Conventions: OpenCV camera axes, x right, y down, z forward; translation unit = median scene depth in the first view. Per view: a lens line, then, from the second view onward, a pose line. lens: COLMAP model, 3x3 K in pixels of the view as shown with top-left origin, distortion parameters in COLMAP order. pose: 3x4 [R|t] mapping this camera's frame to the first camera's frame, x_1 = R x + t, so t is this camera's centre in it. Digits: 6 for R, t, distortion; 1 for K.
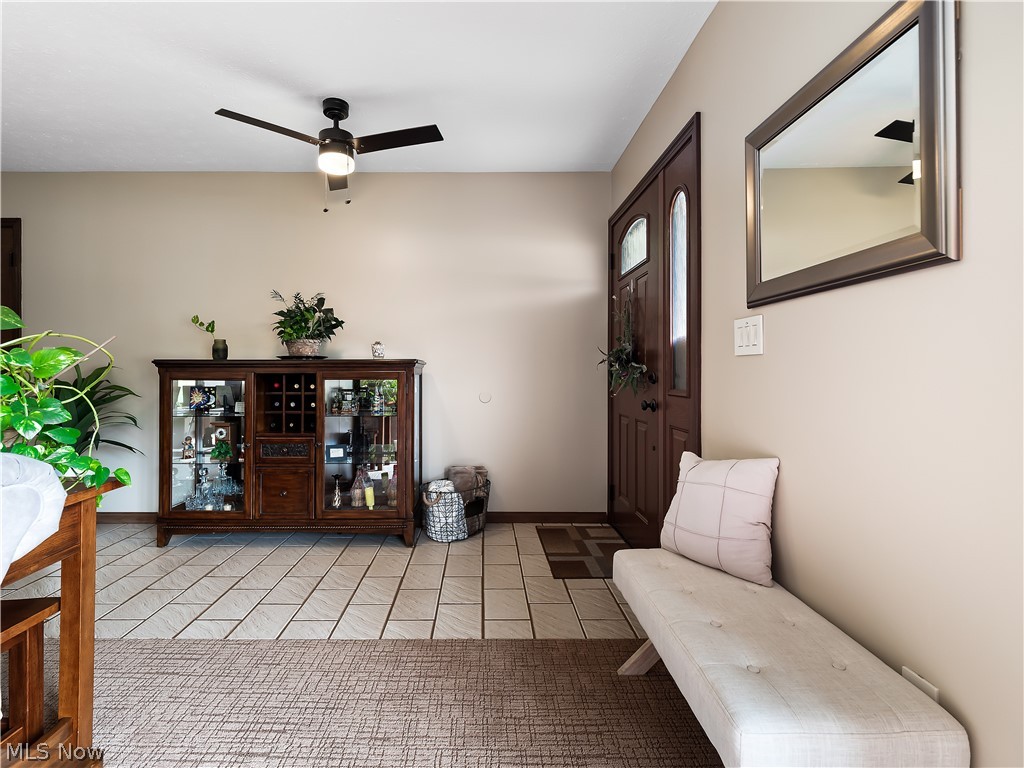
lens RADIAL K [[480.6, 0, 512.0], [0, 480.6, 366.2], [0, 0, 1]] dist [0.000597, -0.000047]
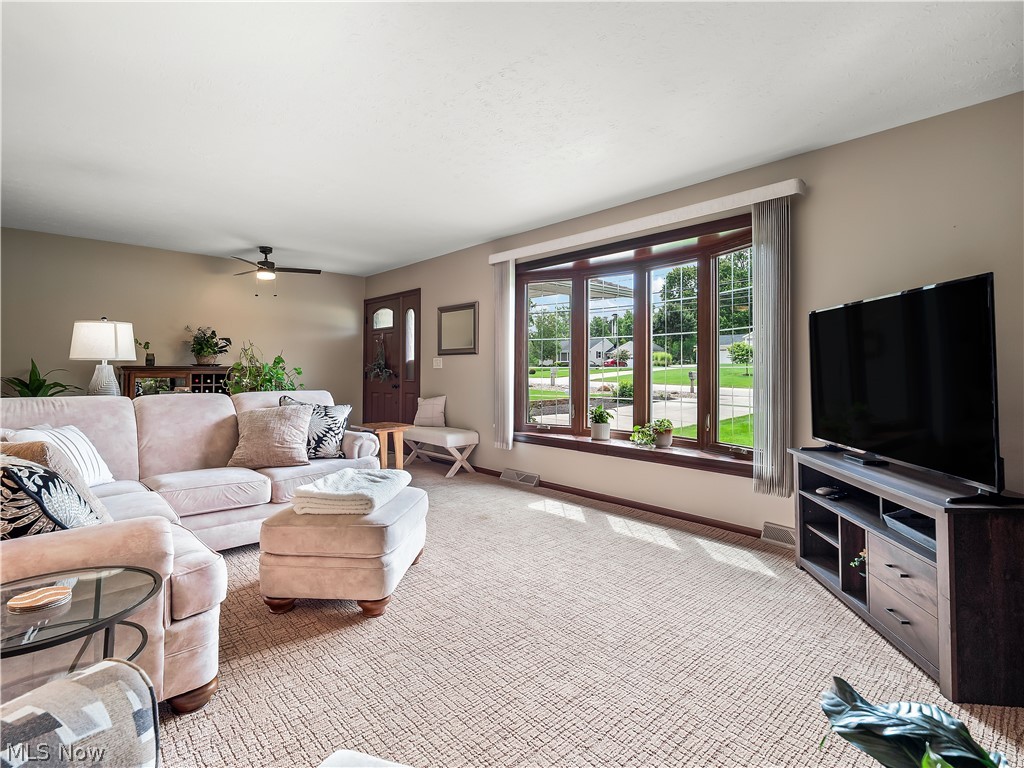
lens RADIAL K [[501.1, 0, 509.9], [0, 501.1, 384.8], [0, 0, 1]] dist [0.002526, -0.000307]
pose [[0.732748, -0.016413, 0.680302, -1.039113], [-0.009700, 0.999356, 0.034558, -0.023005], [-0.680431, -0.031921, 0.732117, -1.317594]]
